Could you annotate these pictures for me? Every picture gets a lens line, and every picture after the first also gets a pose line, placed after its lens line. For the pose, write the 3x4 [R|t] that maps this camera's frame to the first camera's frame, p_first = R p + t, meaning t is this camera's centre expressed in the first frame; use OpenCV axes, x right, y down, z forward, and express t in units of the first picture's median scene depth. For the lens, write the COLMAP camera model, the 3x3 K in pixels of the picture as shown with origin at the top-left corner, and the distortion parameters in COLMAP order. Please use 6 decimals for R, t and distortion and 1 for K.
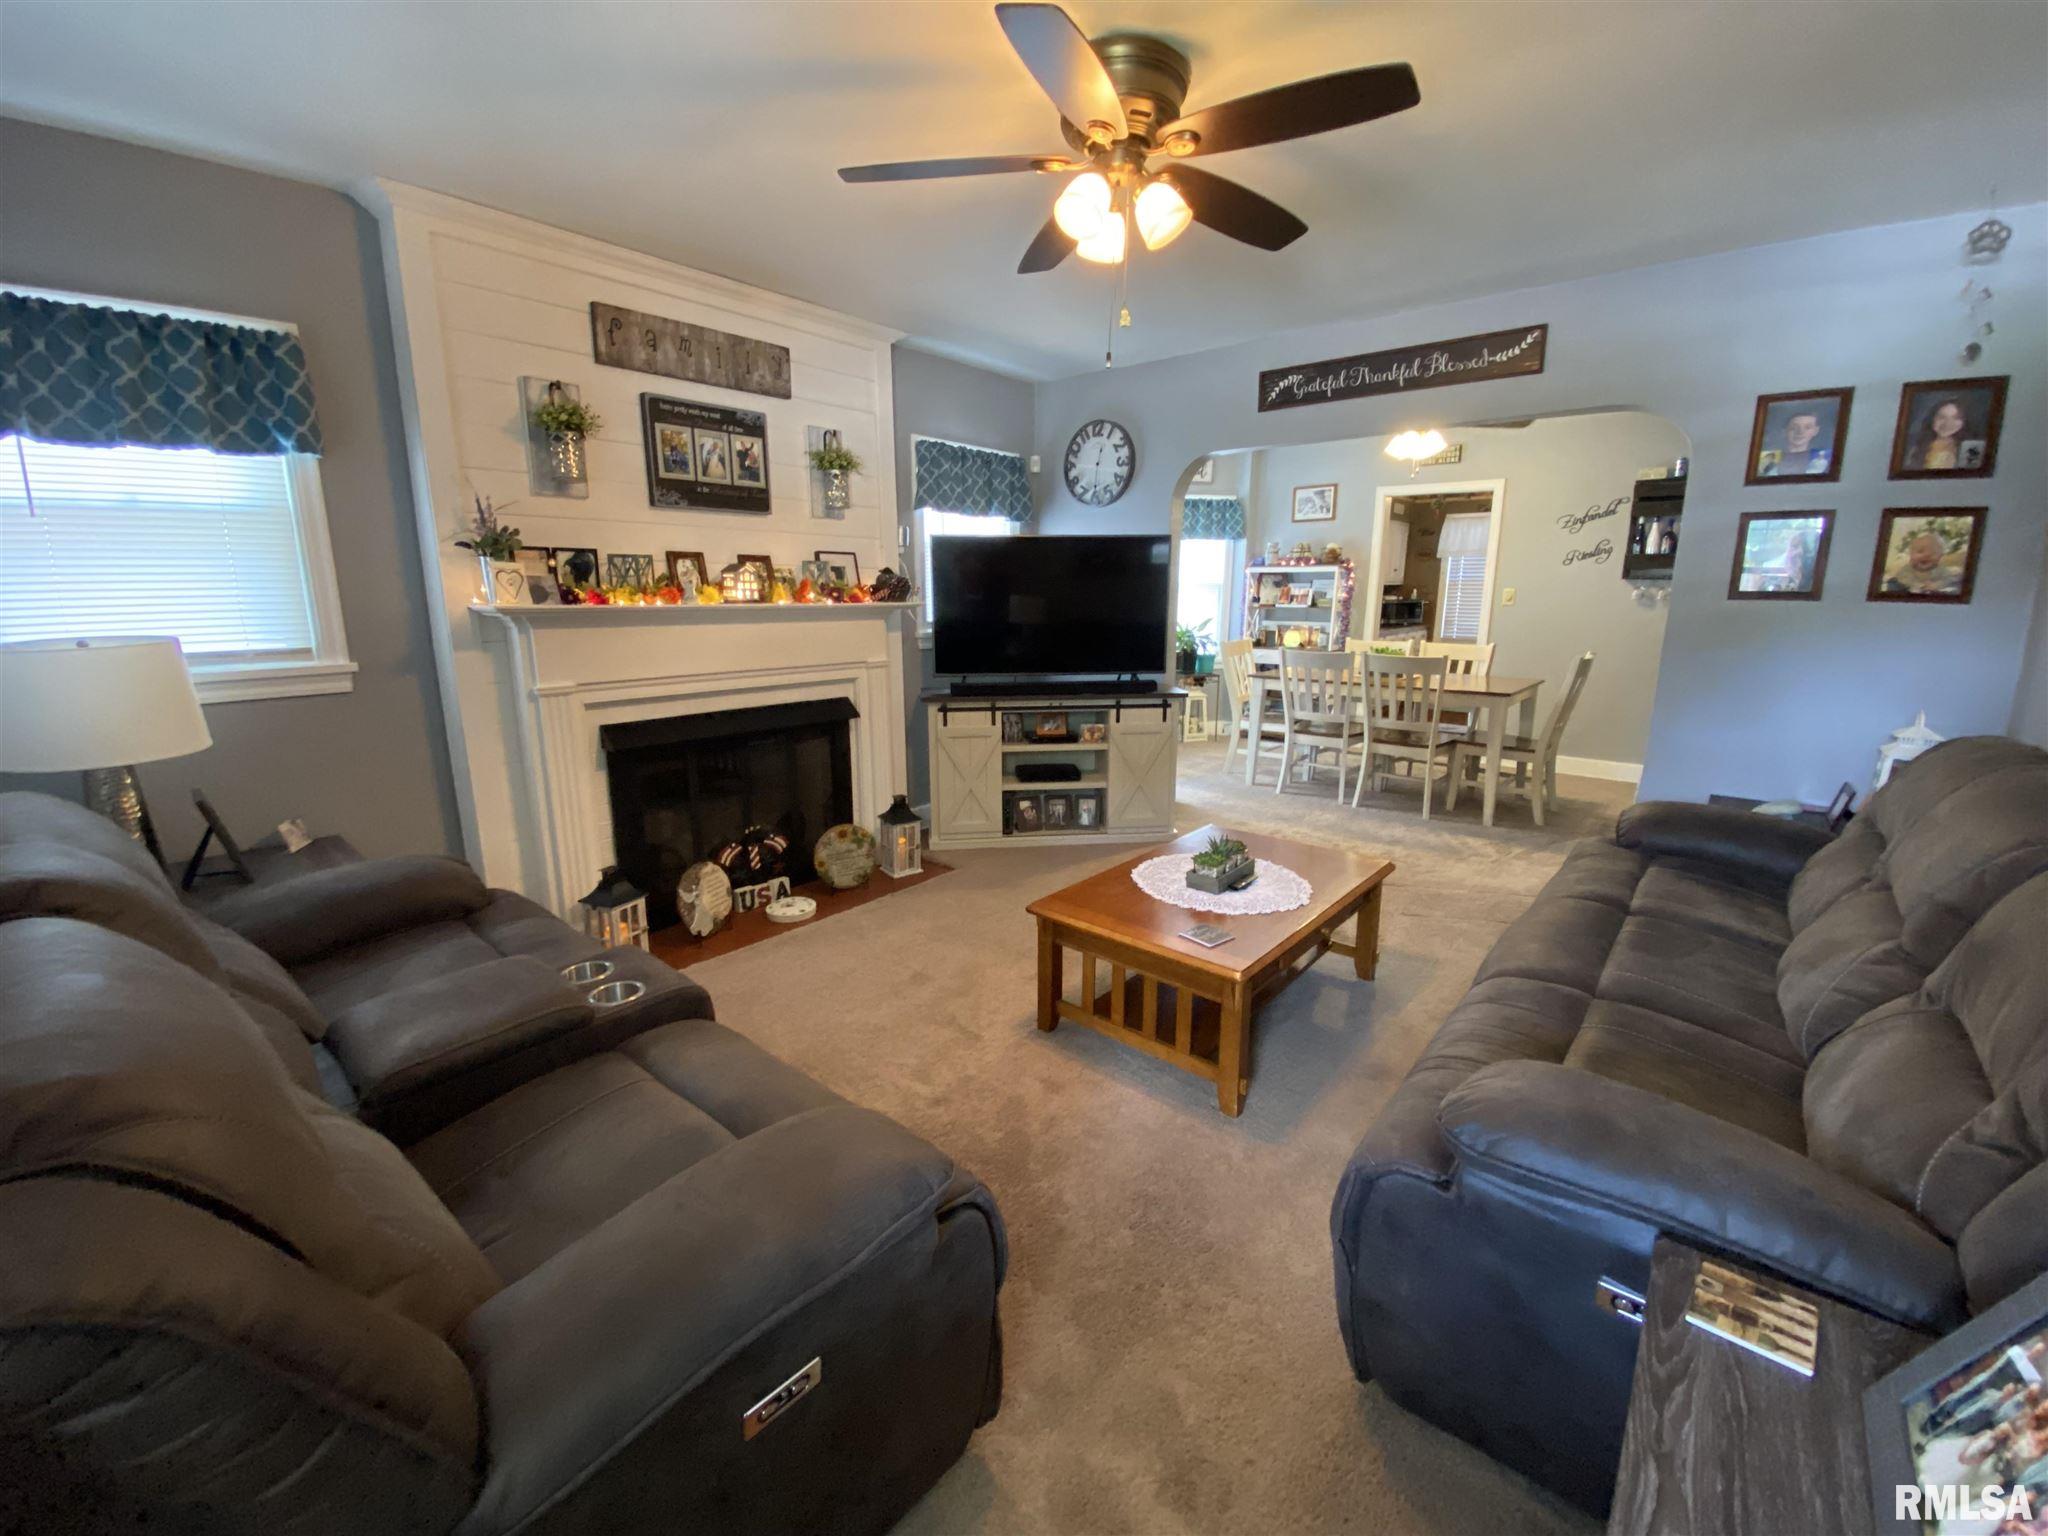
lens RADIAL K [[828.3, 0, 1024.0], [0, 828.3, 768.0], [0, 0, 1]] dist [0.001956, -0.016166]
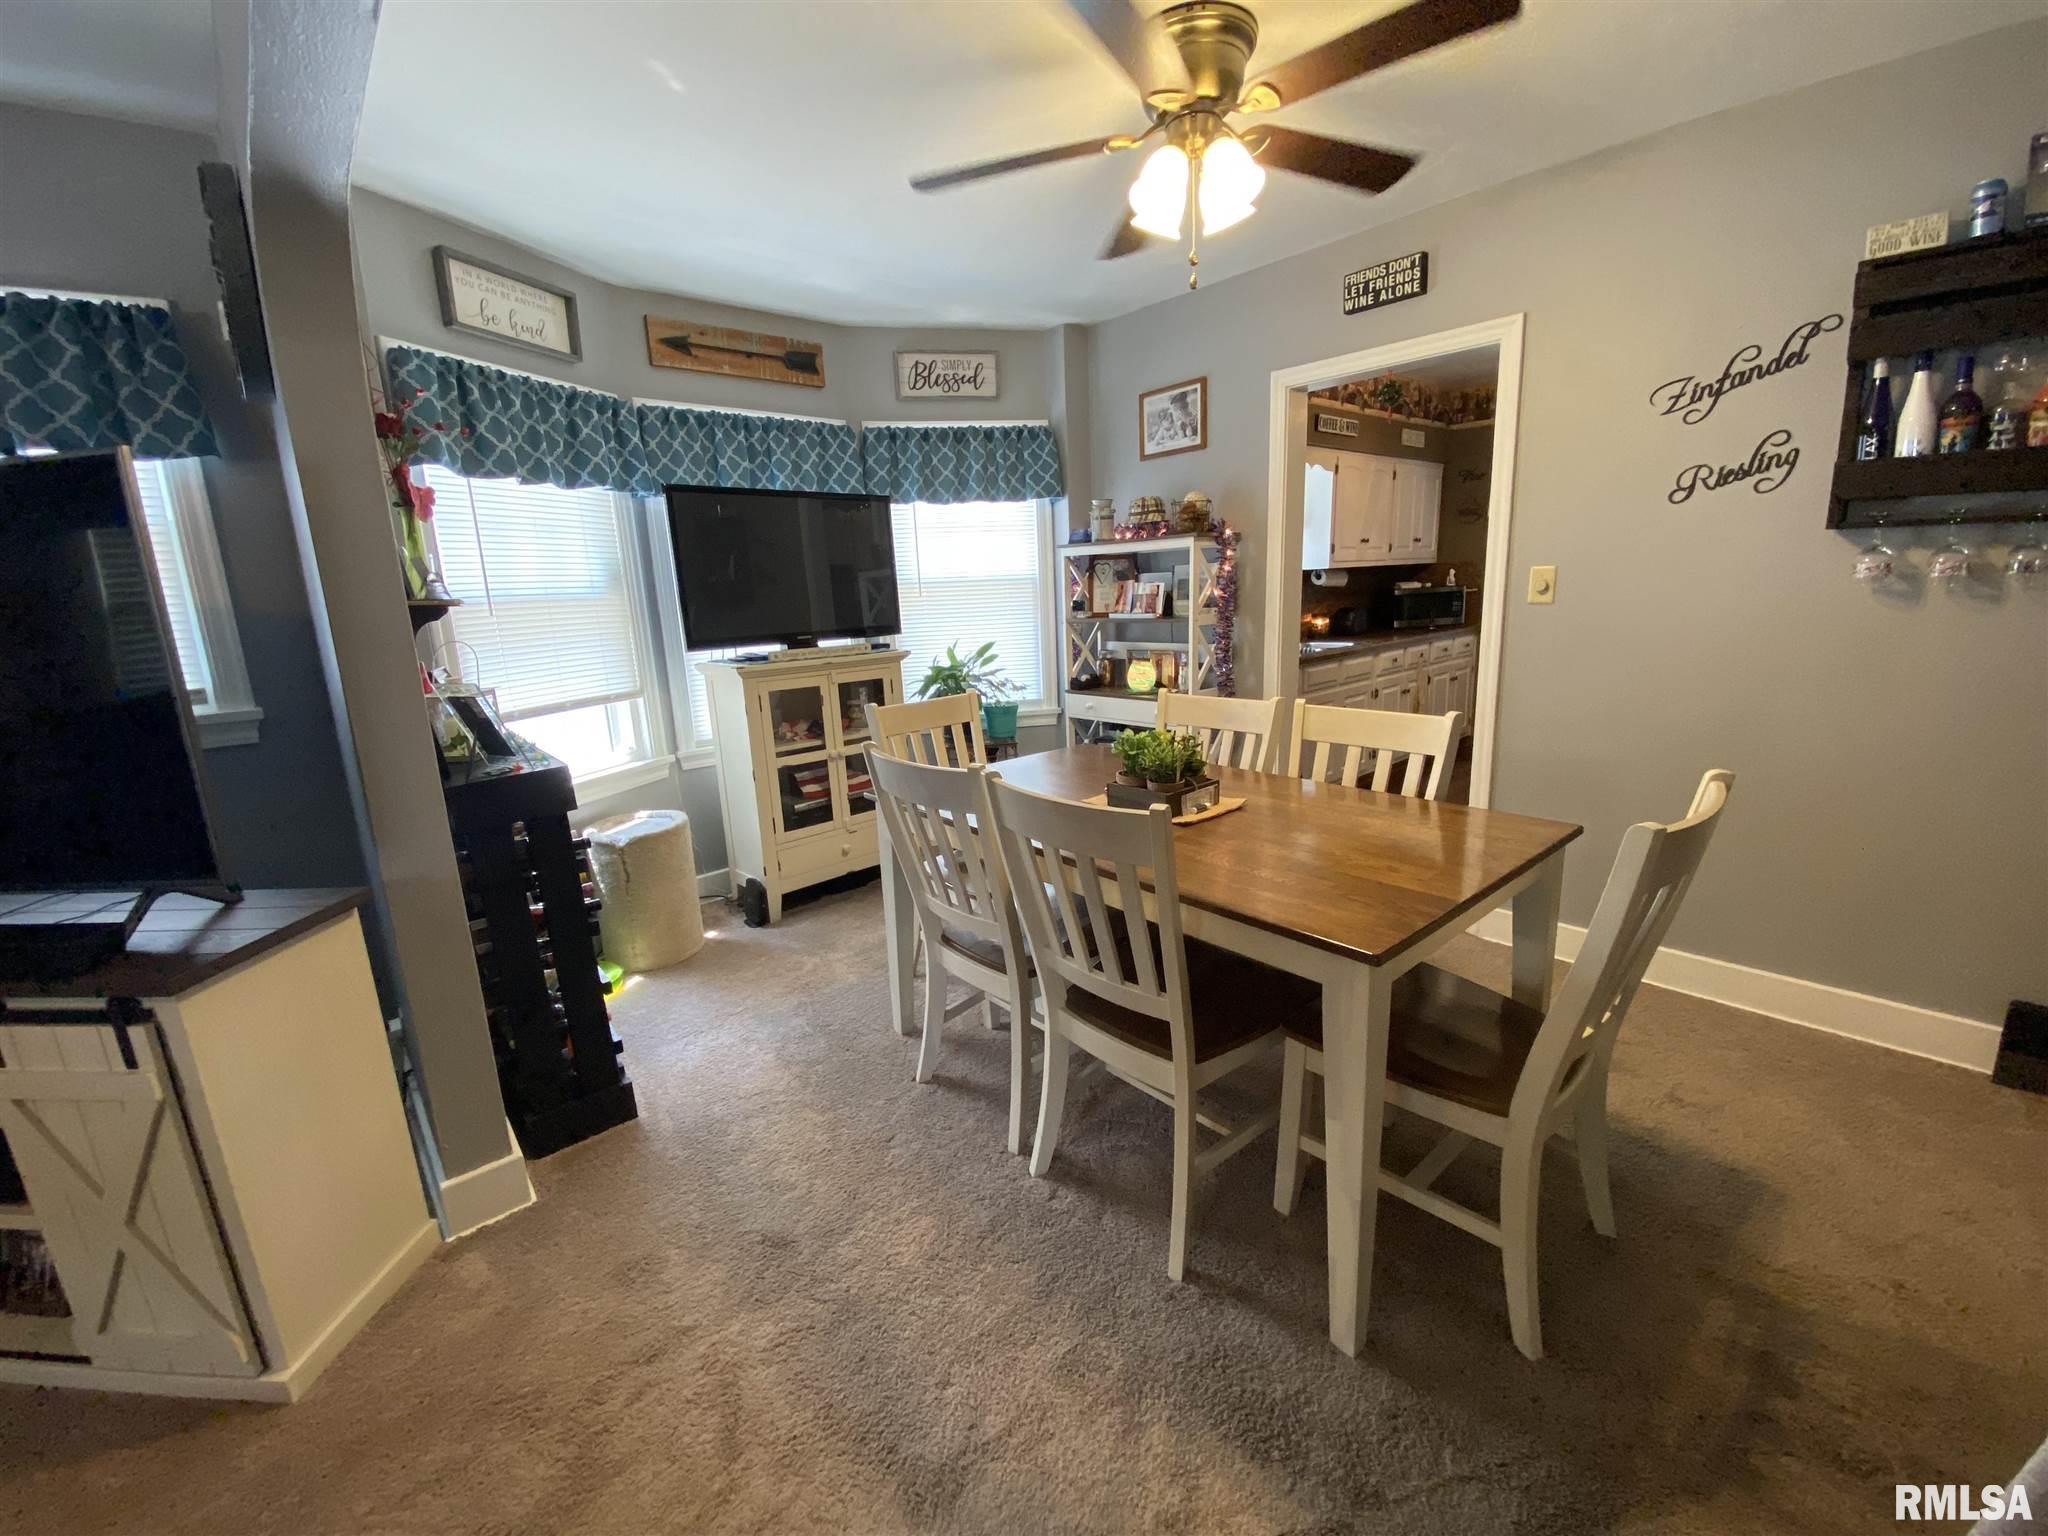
lens RADIAL K [[828.3, 0, 1024.0], [0, 828.3, 768.0], [0, 0, 1]] dist [0.001956, -0.016166]
pose [[0.991741, -0.005211, -0.128149, 0.321699], [0.004207, 0.999958, -0.008104, -0.093131], [0.128186, 0.007498, 0.991722, 0.461466]]
